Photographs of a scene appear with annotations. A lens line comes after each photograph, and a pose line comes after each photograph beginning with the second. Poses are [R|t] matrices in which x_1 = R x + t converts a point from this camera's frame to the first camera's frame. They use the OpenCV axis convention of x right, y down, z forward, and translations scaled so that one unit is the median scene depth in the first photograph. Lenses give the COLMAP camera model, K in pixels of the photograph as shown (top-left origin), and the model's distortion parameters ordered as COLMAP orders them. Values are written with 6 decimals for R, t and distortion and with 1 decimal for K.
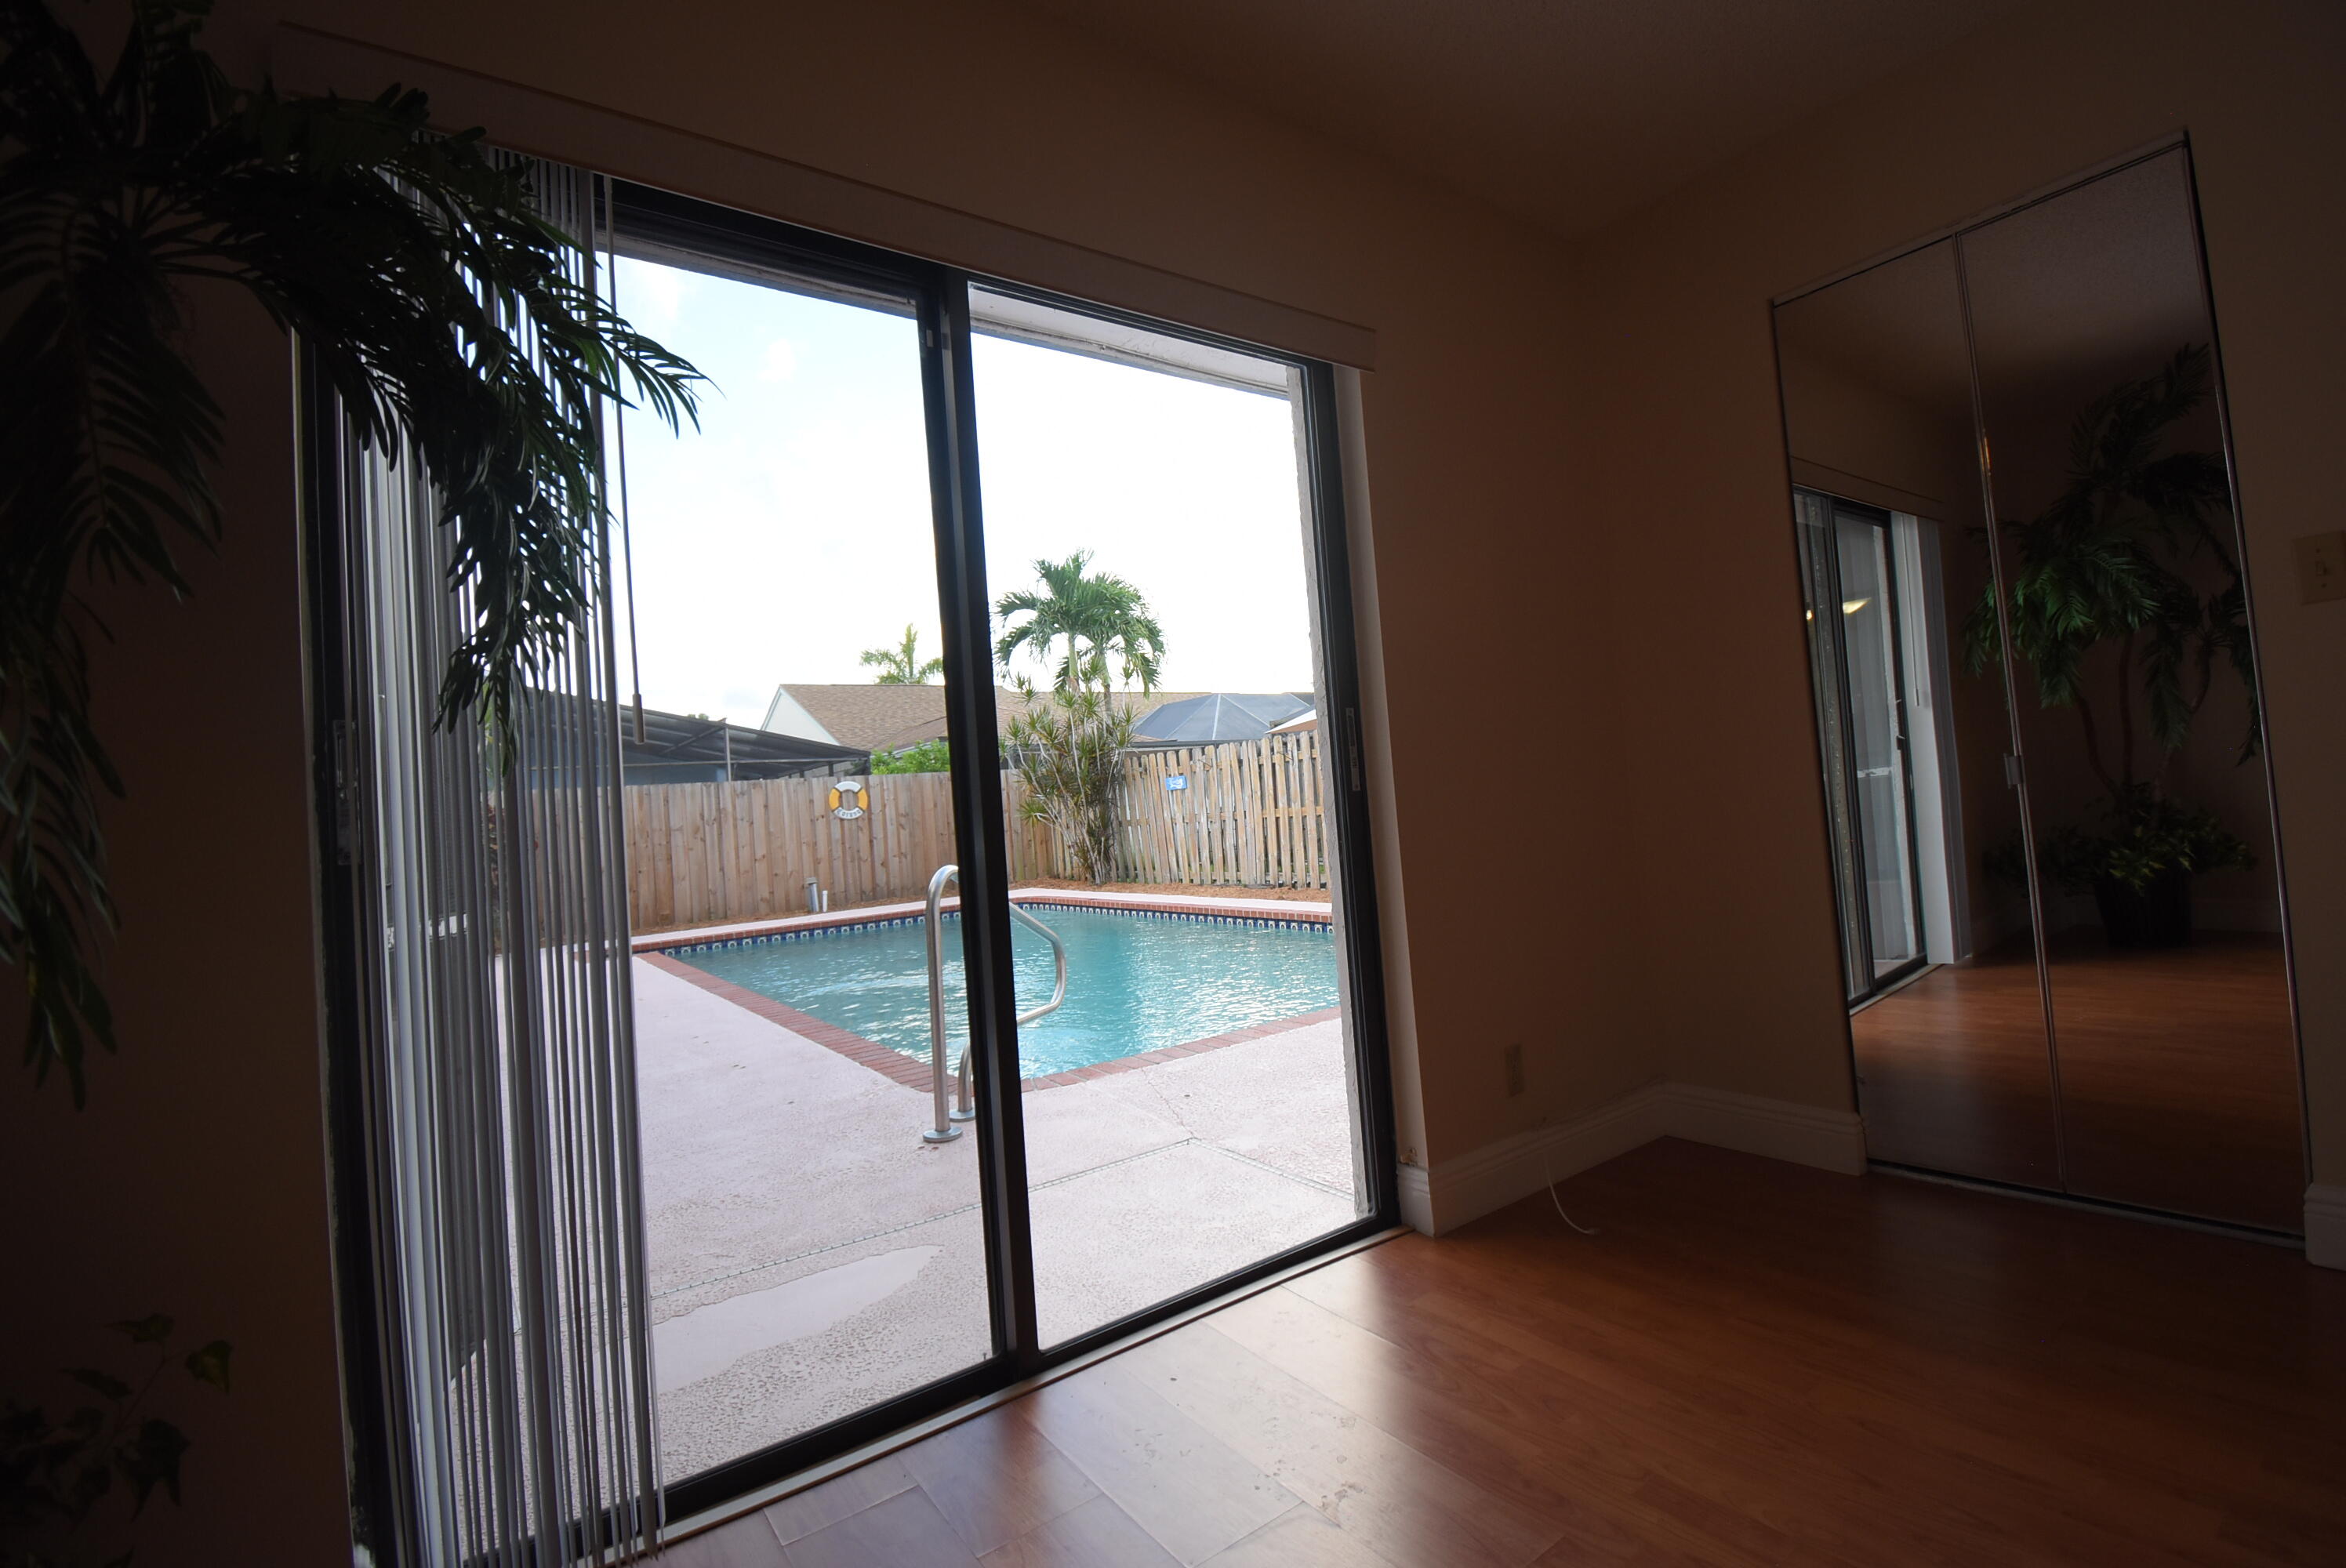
lens RADIAL K [[1037.5, 0, 1180.0], [0, 1037.5, 767.3], [0, 0, 1]] dist [0.042756, -0.041002]
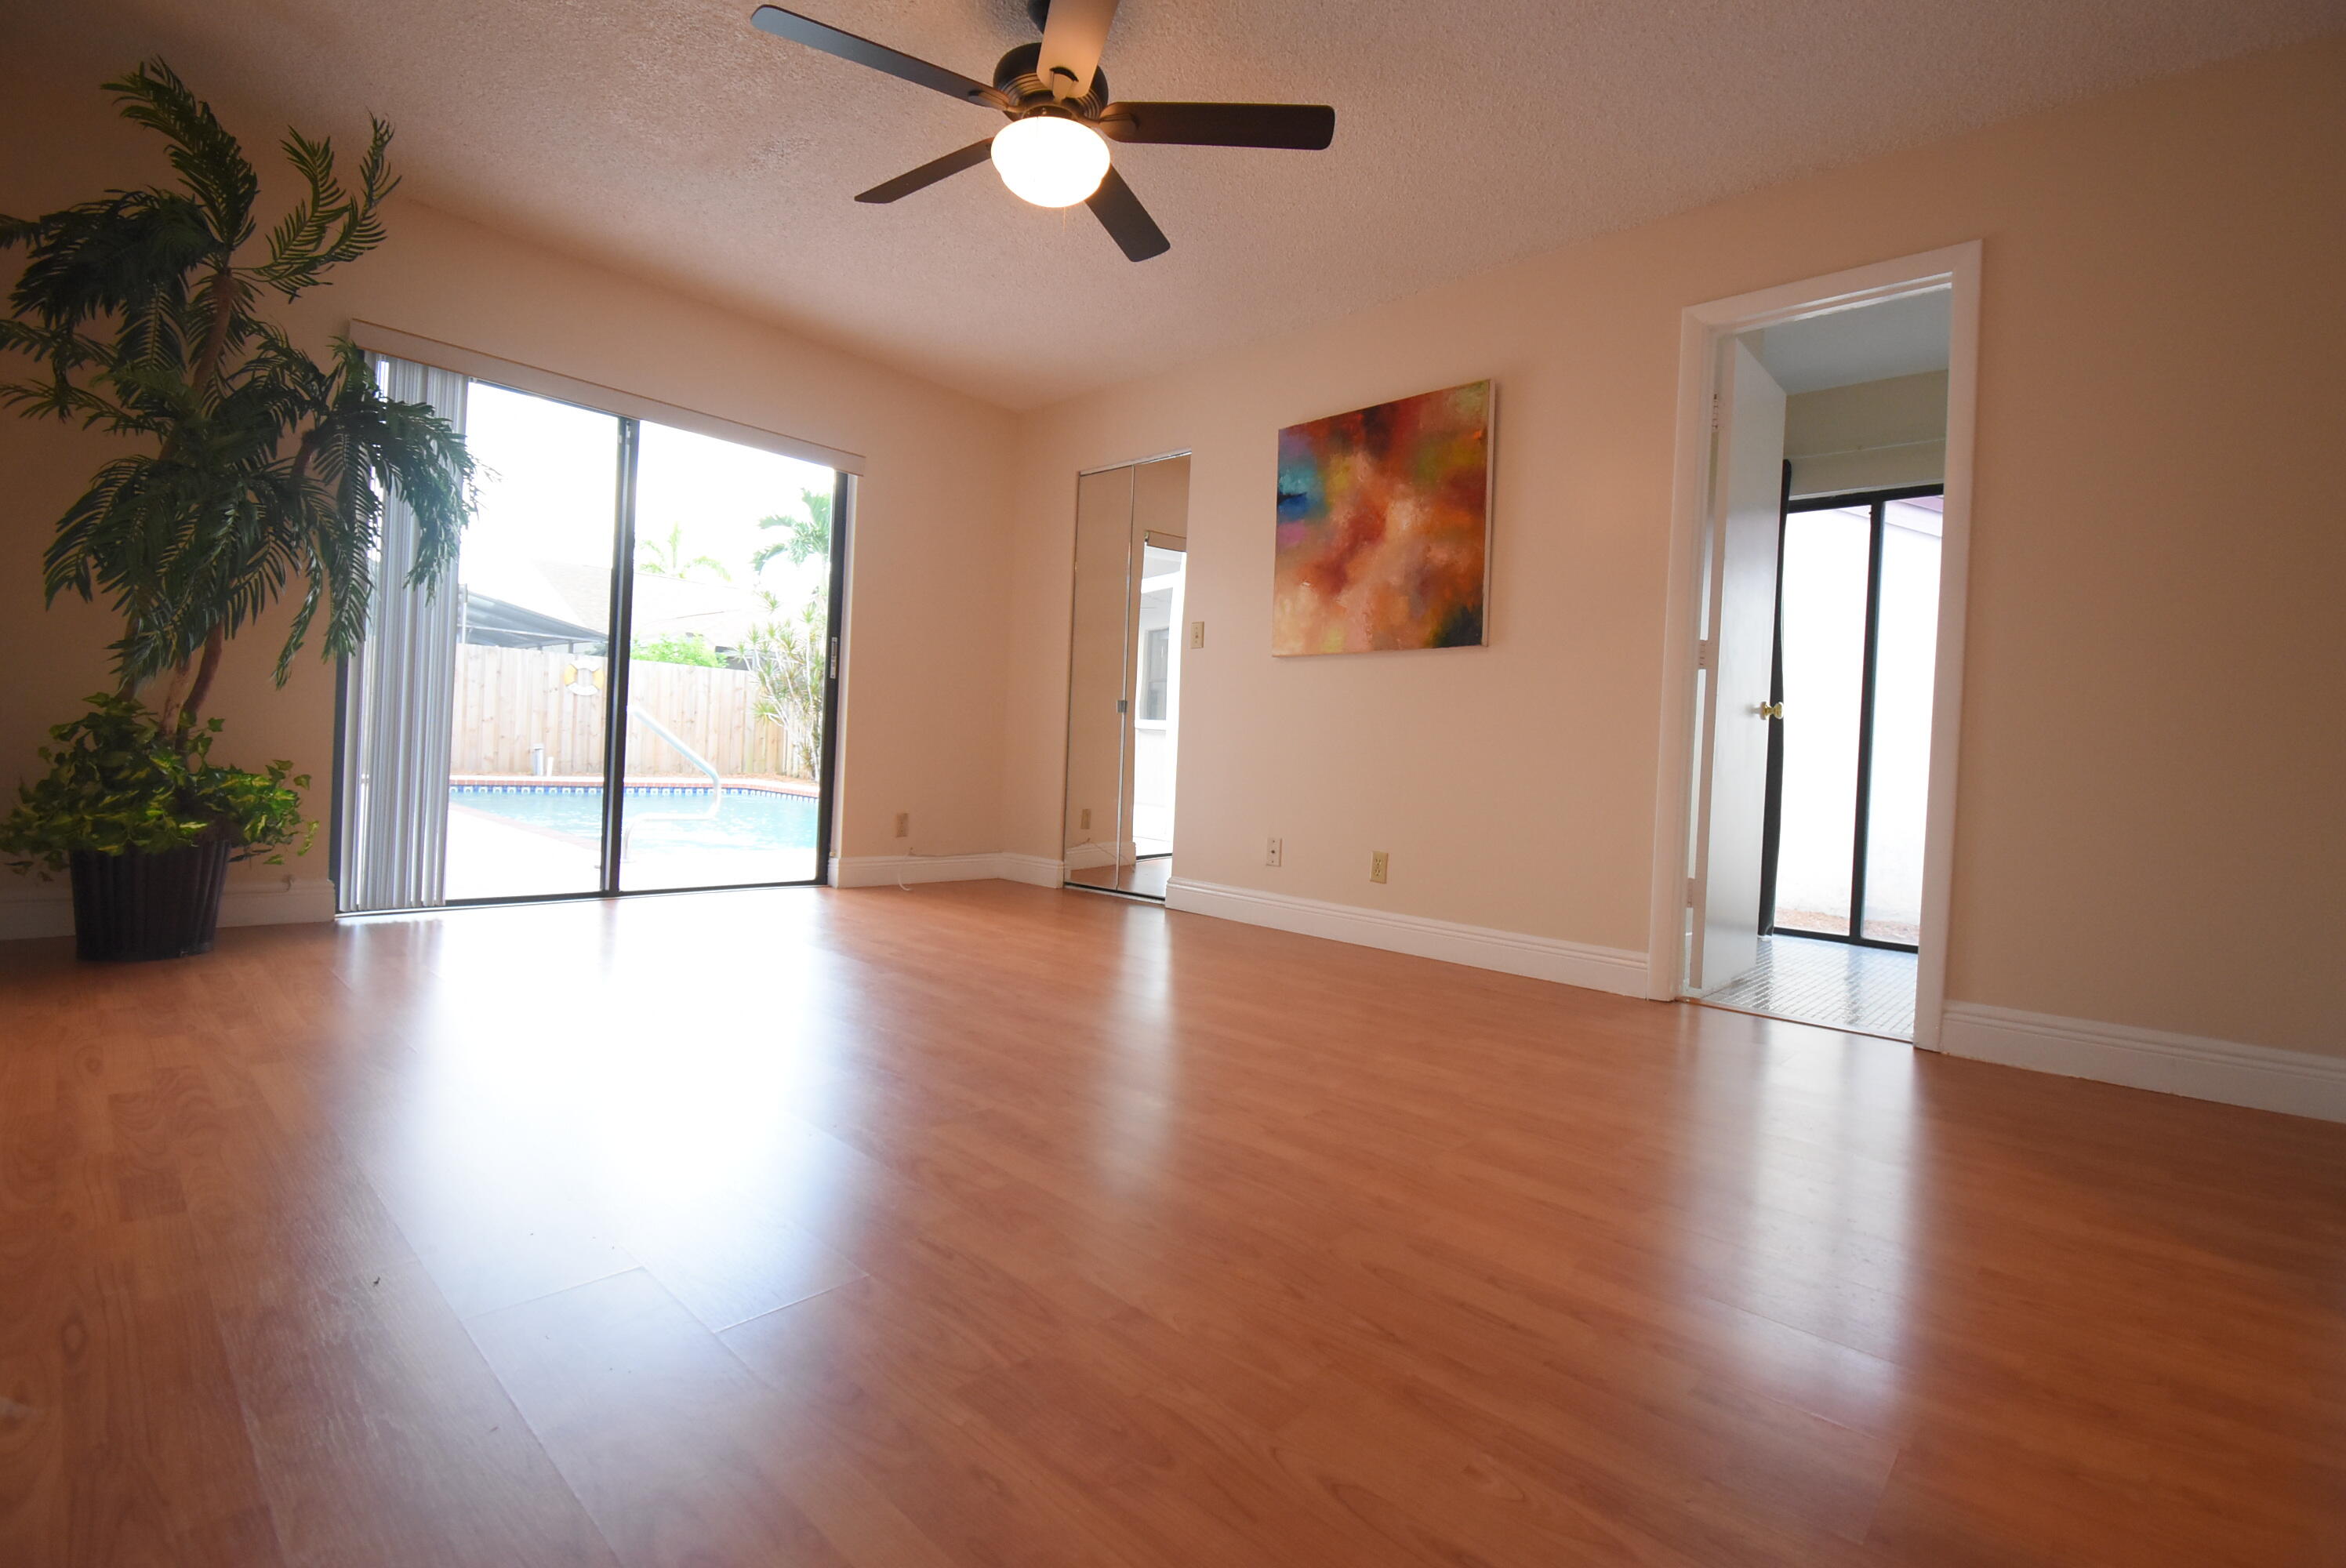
lens RADIAL K [[1037.5, 0, 1180.0], [0, 1037.5, 767.3], [0, 0, 1]] dist [0.042756, -0.041002]
pose [[0.971294, 0.122655, 0.203822, 0.071757], [-0.132104, 0.990674, 0.033367, 0.006308], [-0.197828, -0.059335, 0.978439, -0.189687]]
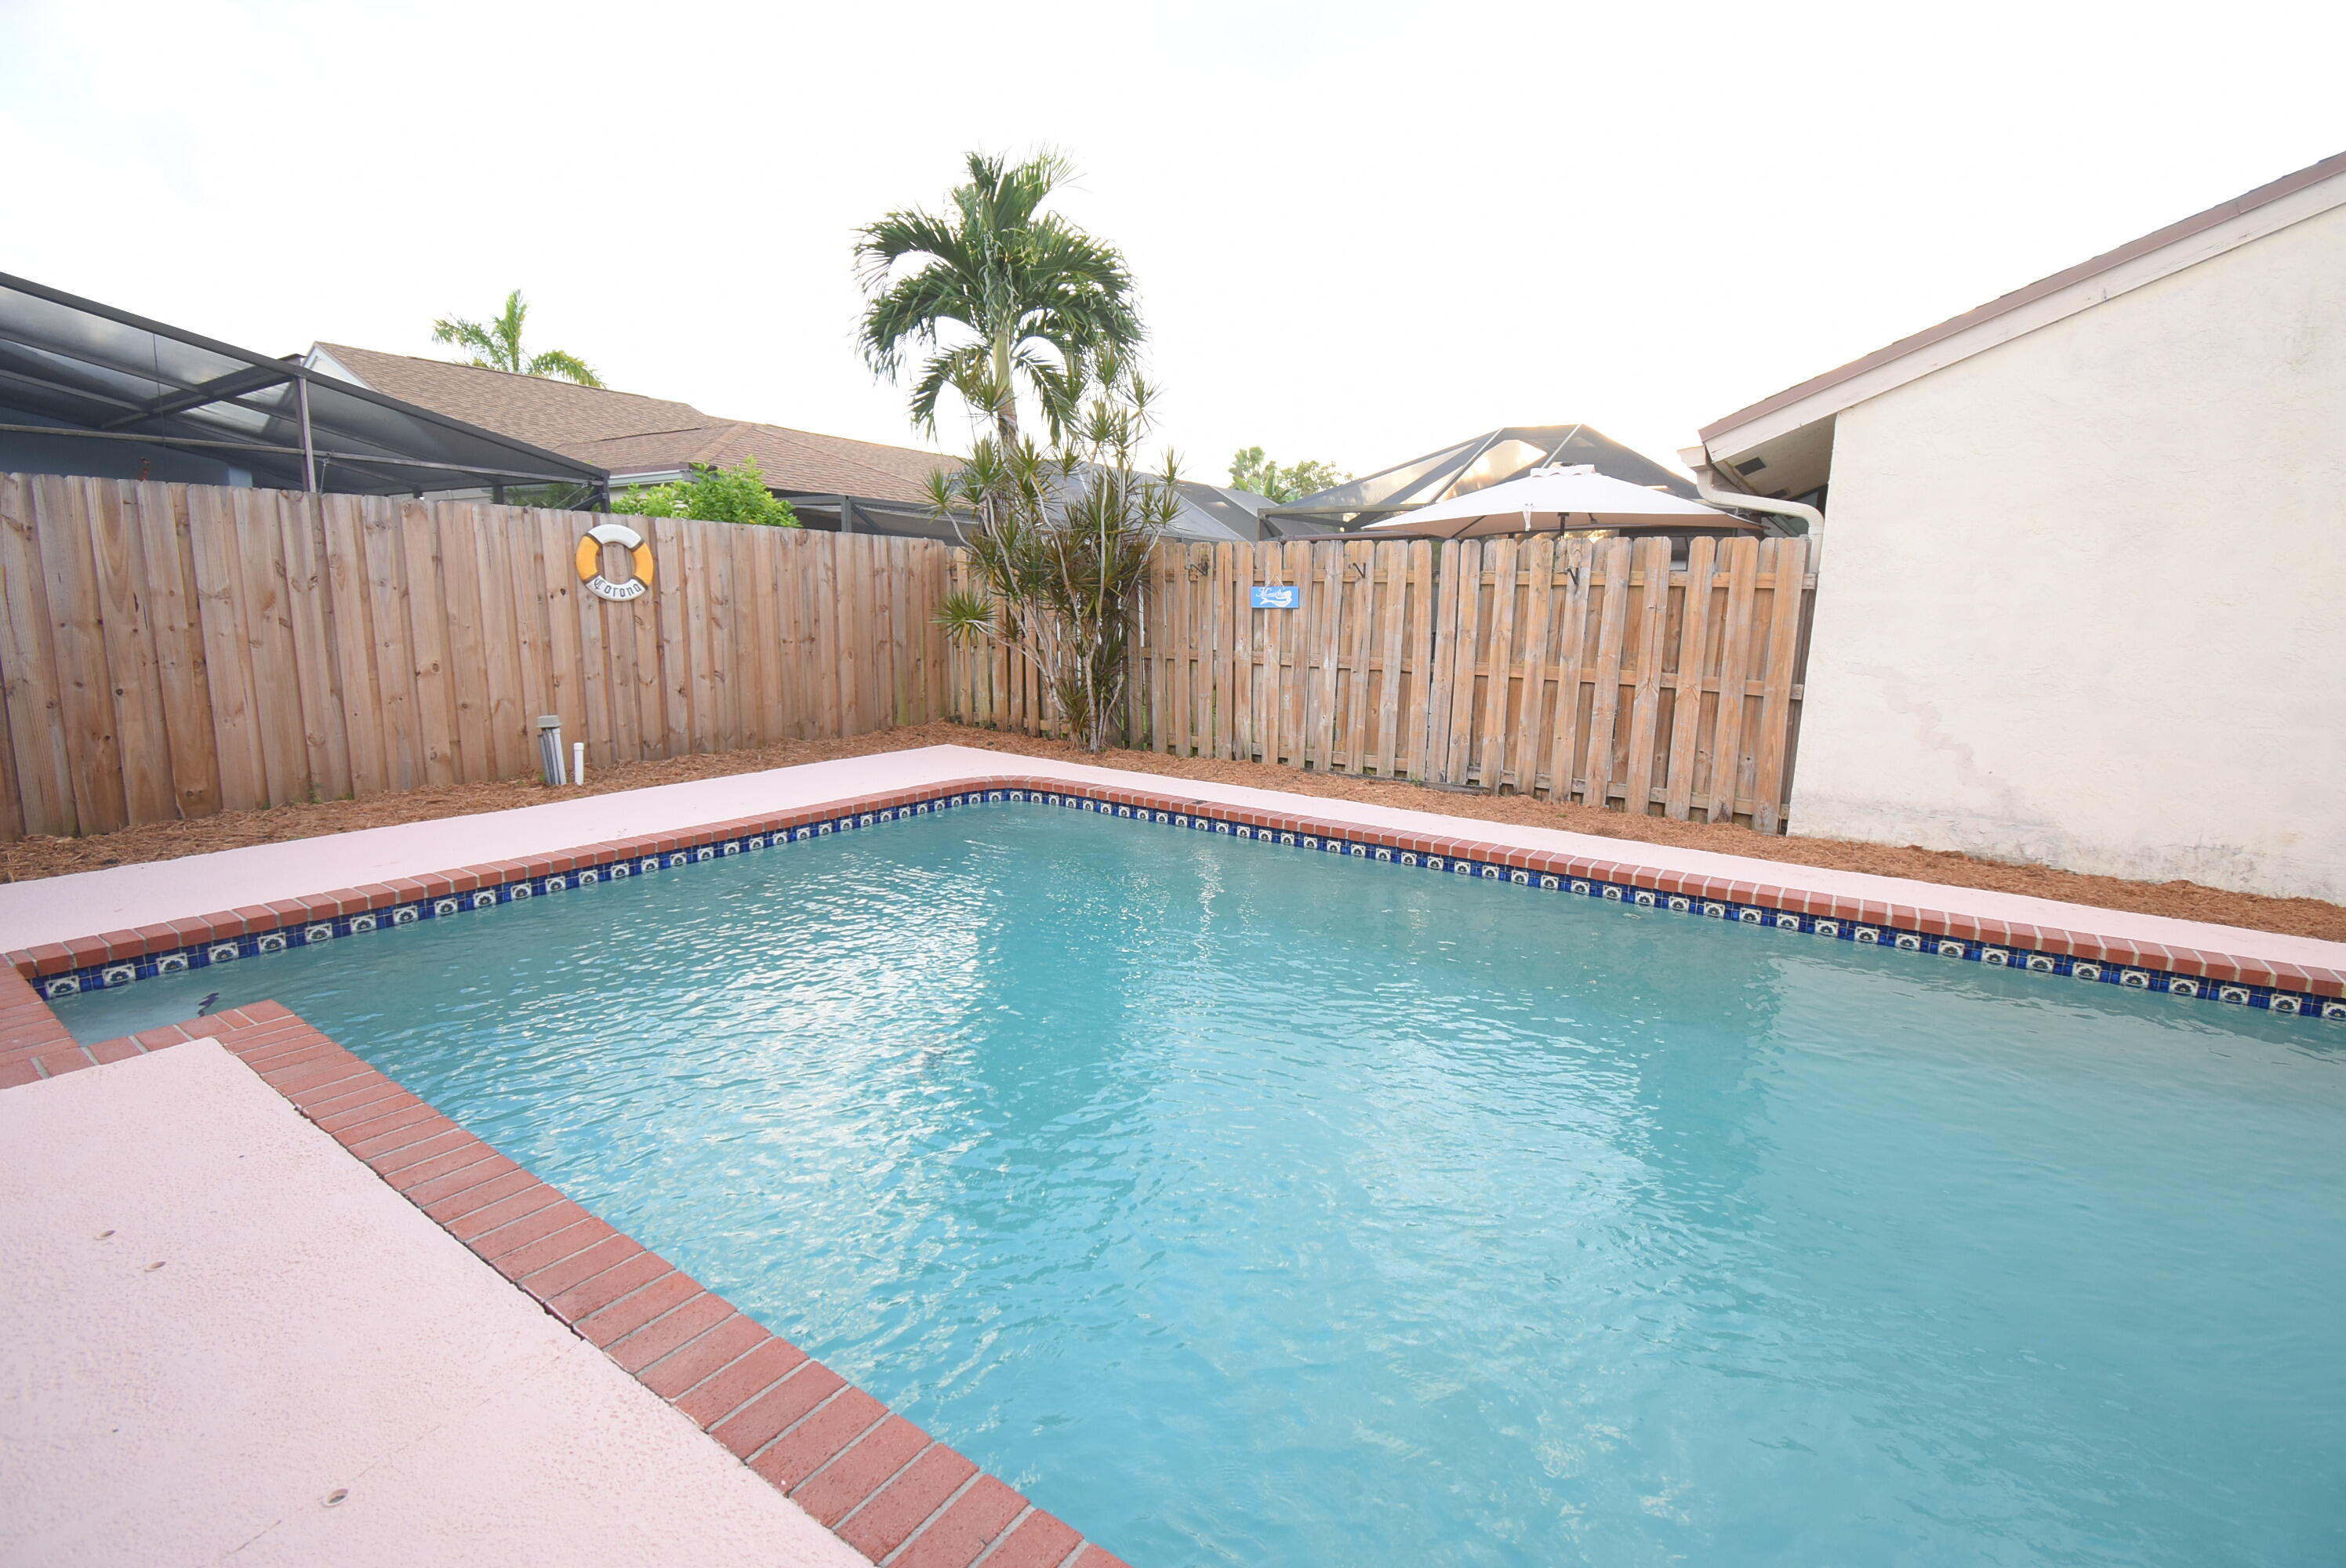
lens RADIAL K [[1037.5, 0, 1180.0], [0, 1037.5, 767.3], [0, 0, 1]] dist [0.042756, -0.041002]
pose [[0.930985, 0.035083, 0.363367, -0.255384], [-0.103718, 0.979772, 0.171139, 0.014146], [-0.350013, -0.197016, 0.915792, 0.438773]]
